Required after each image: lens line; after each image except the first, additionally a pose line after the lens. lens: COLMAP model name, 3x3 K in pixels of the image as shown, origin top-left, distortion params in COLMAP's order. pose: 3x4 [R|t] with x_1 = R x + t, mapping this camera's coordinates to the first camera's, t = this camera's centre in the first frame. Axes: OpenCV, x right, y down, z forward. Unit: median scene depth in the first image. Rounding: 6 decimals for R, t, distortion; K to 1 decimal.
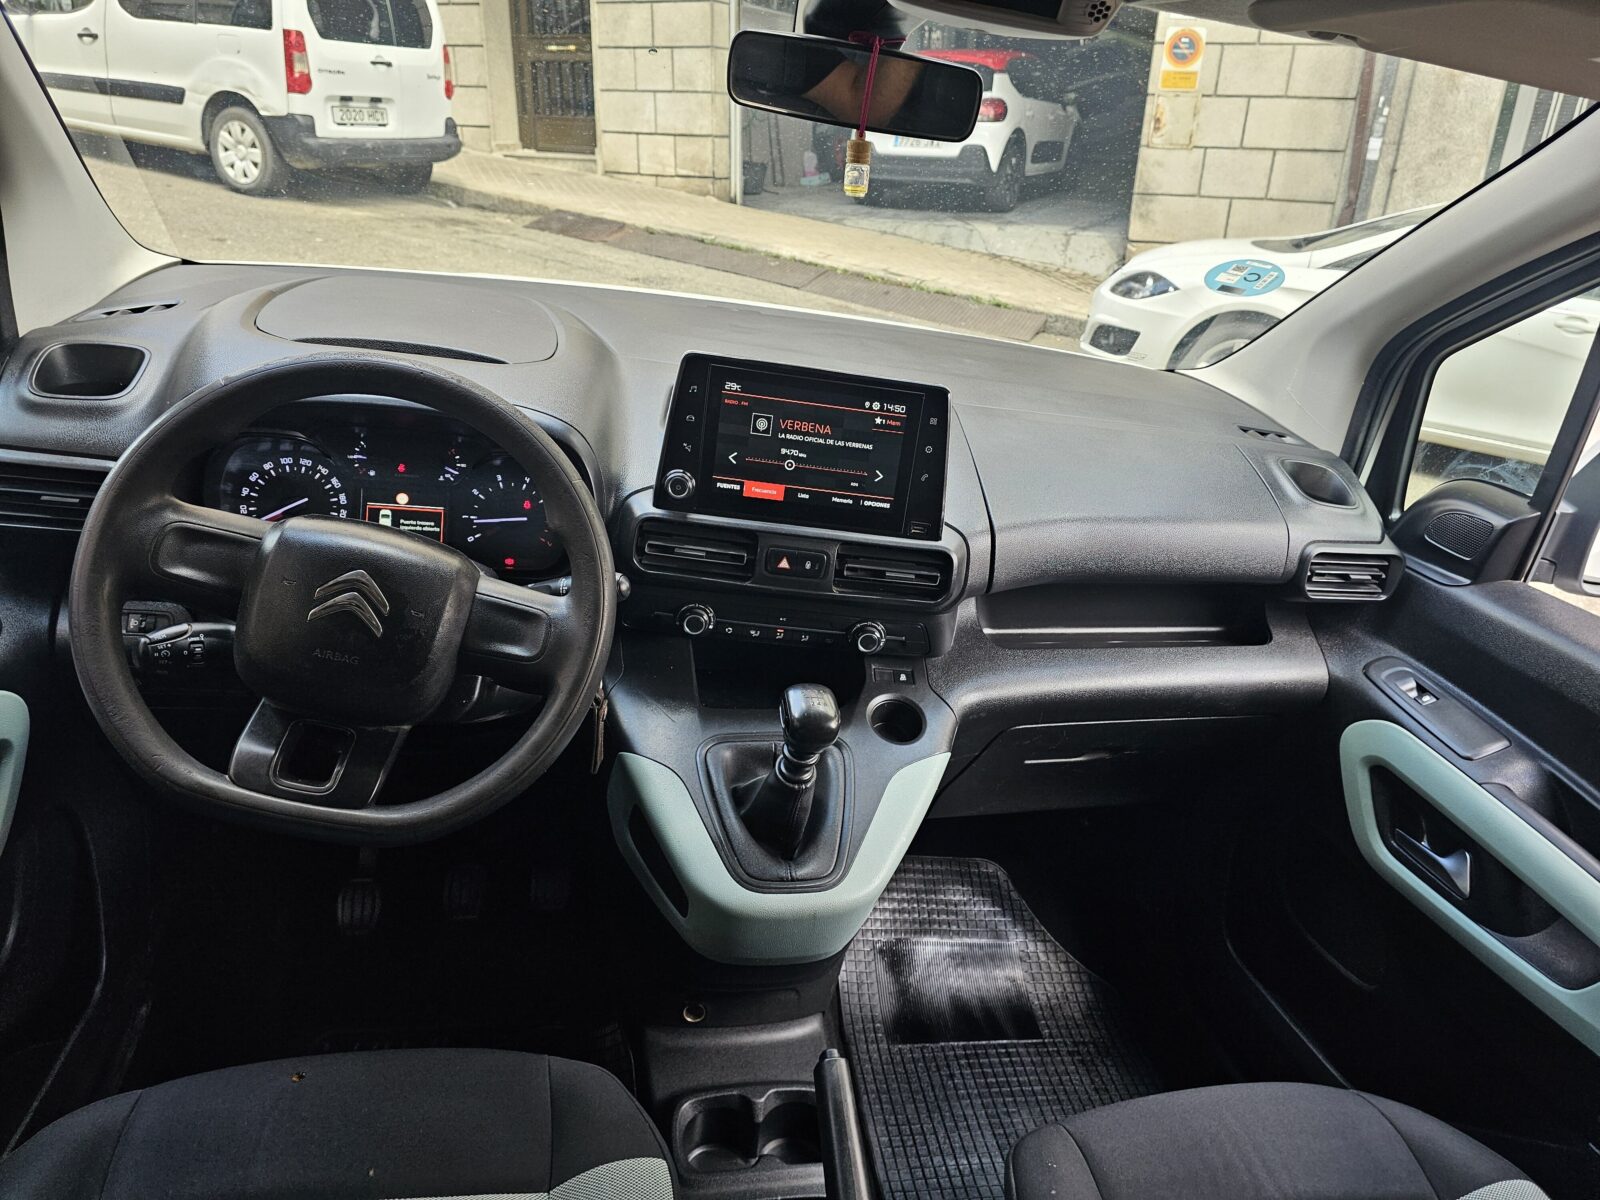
lens RADIAL K [[1060.6, 0, 800.0], [0, 1060.6, 600.0], [0, 0, 1]] dist [0.073159, -0.083017]
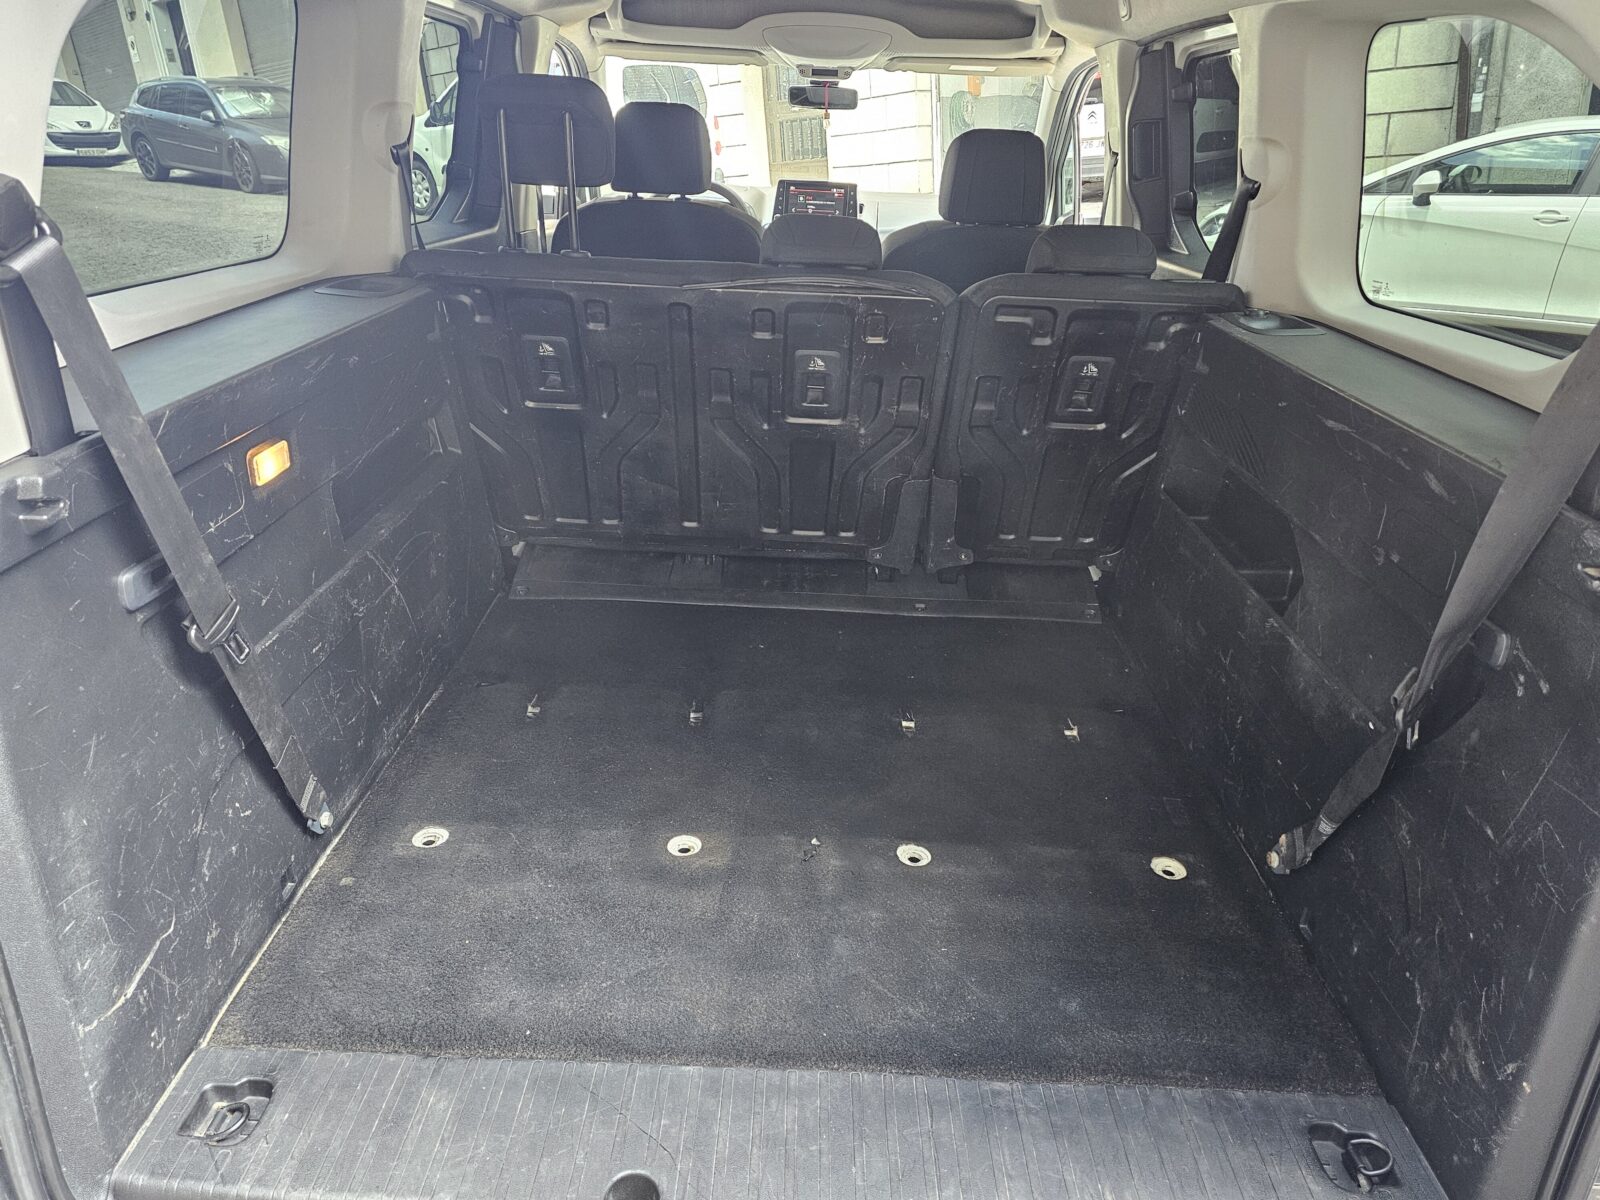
lens RADIAL K [[1080.3, 0, 813.9], [0, 1080.3, 594.5], [0, 0, 1]] dist [0.044494, -0.048675]
pose [[0.973010, -0.023225, -0.229593, 0.094410], [0.013222, 0.998899, -0.045010, 0.153951], [0.230386, 0.040759, 0.972245, -0.285093]]
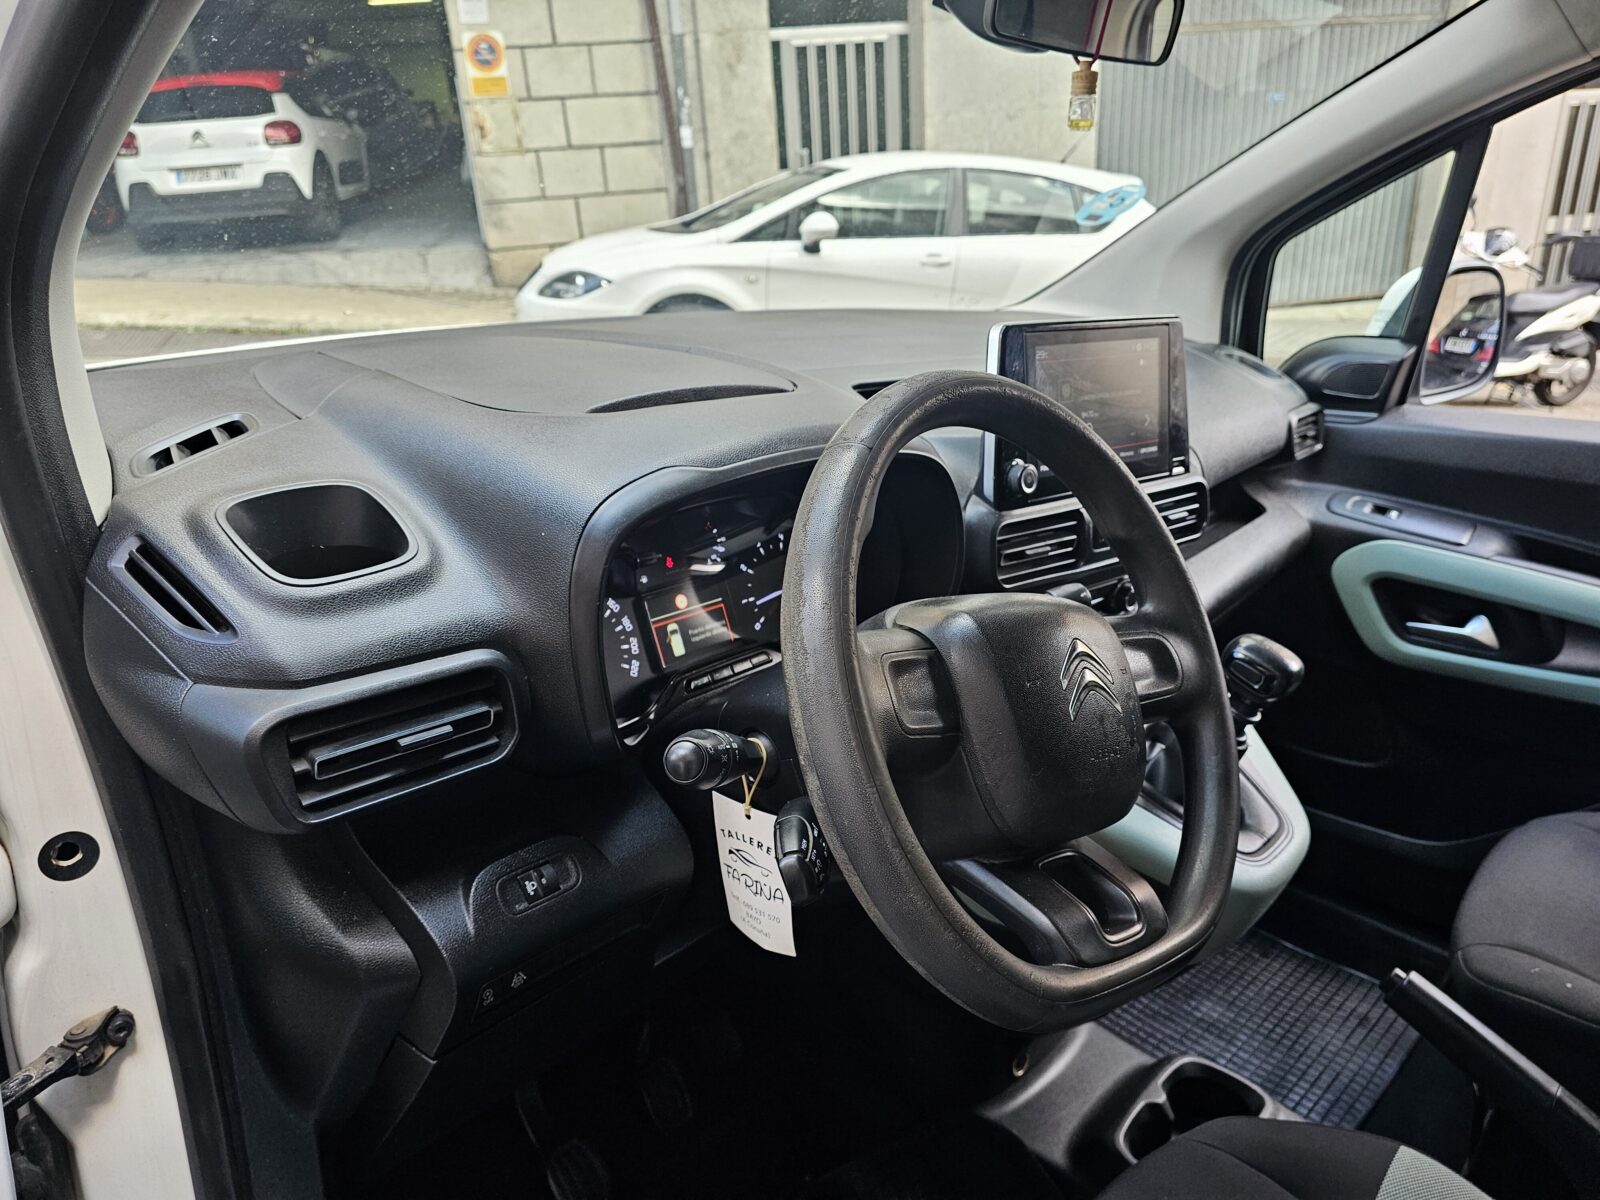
lens RADIAL K [[1073.4, 0, 823.7], [0, 1073.4, 612.2], [0, 0, 1]] dist [0.023704, -0.043506]
pose [[0.788201, -0.318199, 0.526772, -0.089677], [0.319508, 0.943142, 0.091635, -0.017860], [-0.525979, 0.096081, 0.845053, 0.046652]]
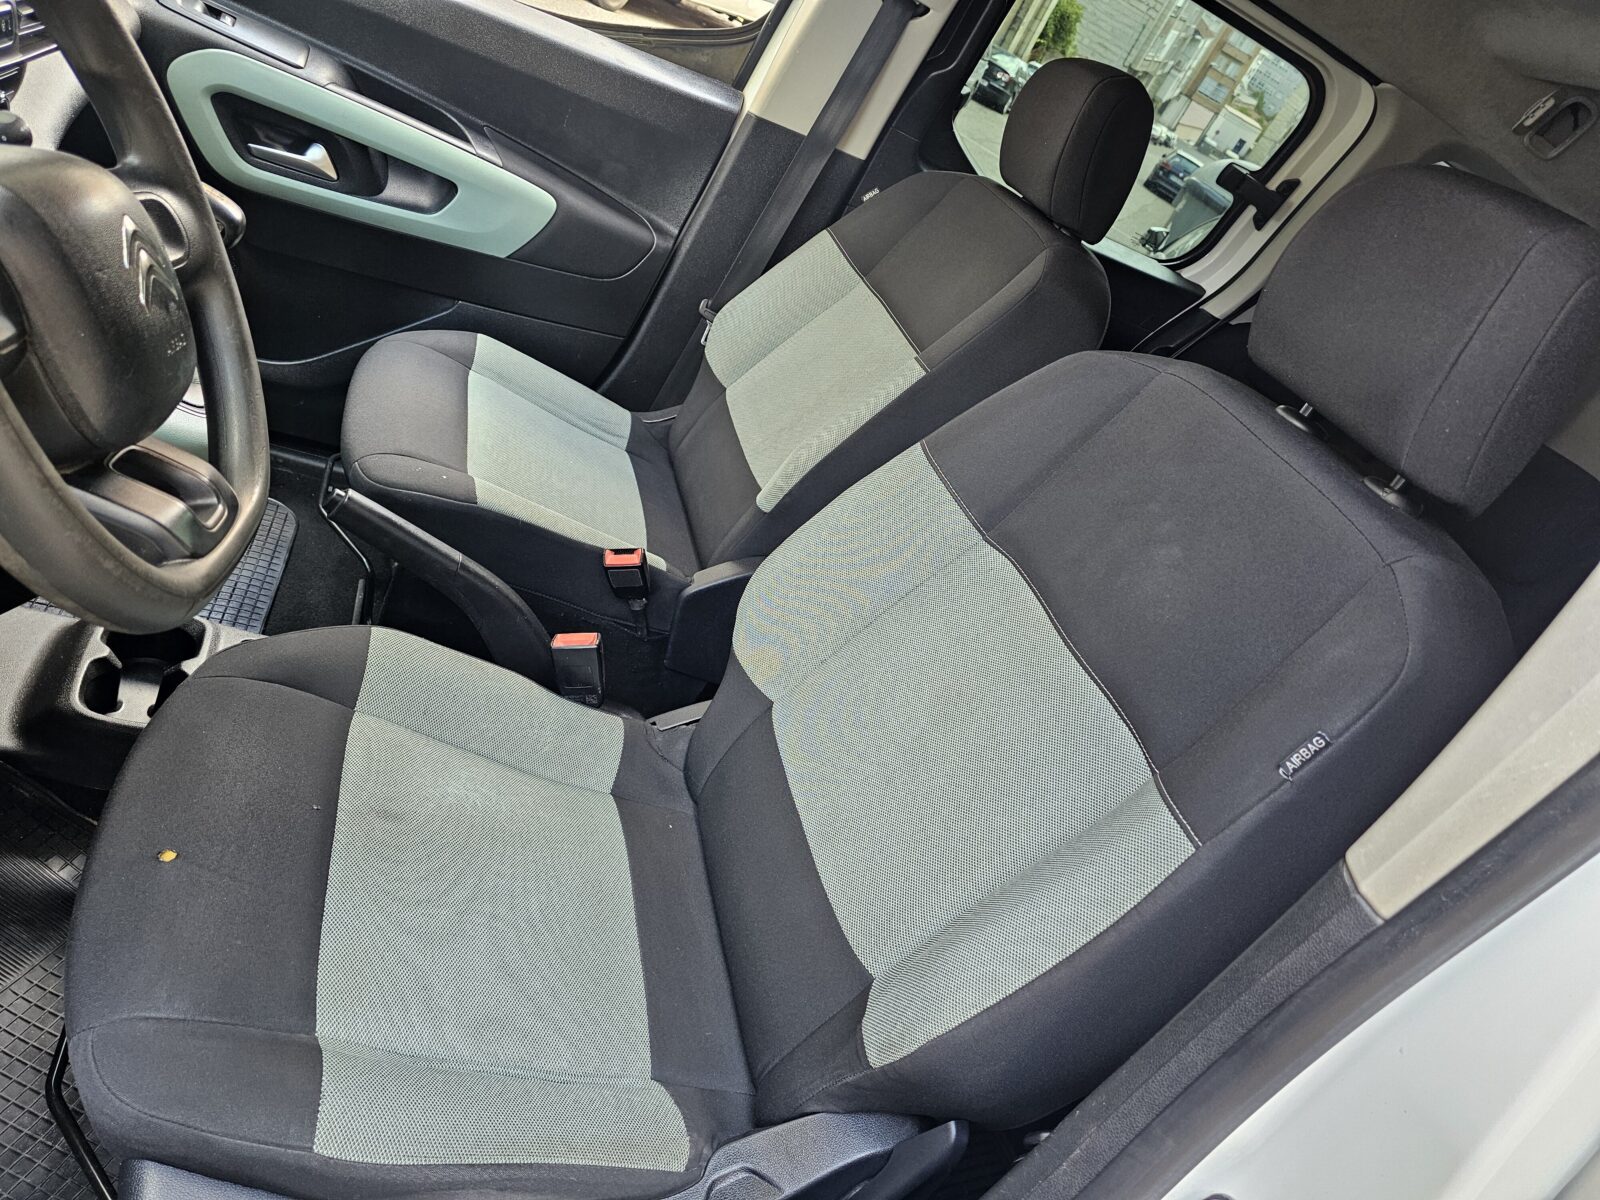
lens RADIAL K [[1060.6, 0, 800.0], [0, 1060.6, 600.0], [0, 0, 1]] dist [0.073159, -0.083017]
pose [[-0.018394, -0.656085, 0.754462, -0.104608], [-0.029166, 0.754621, 0.655512, -0.031202], [-0.999405, -0.009948, -0.033016, 0.061370]]
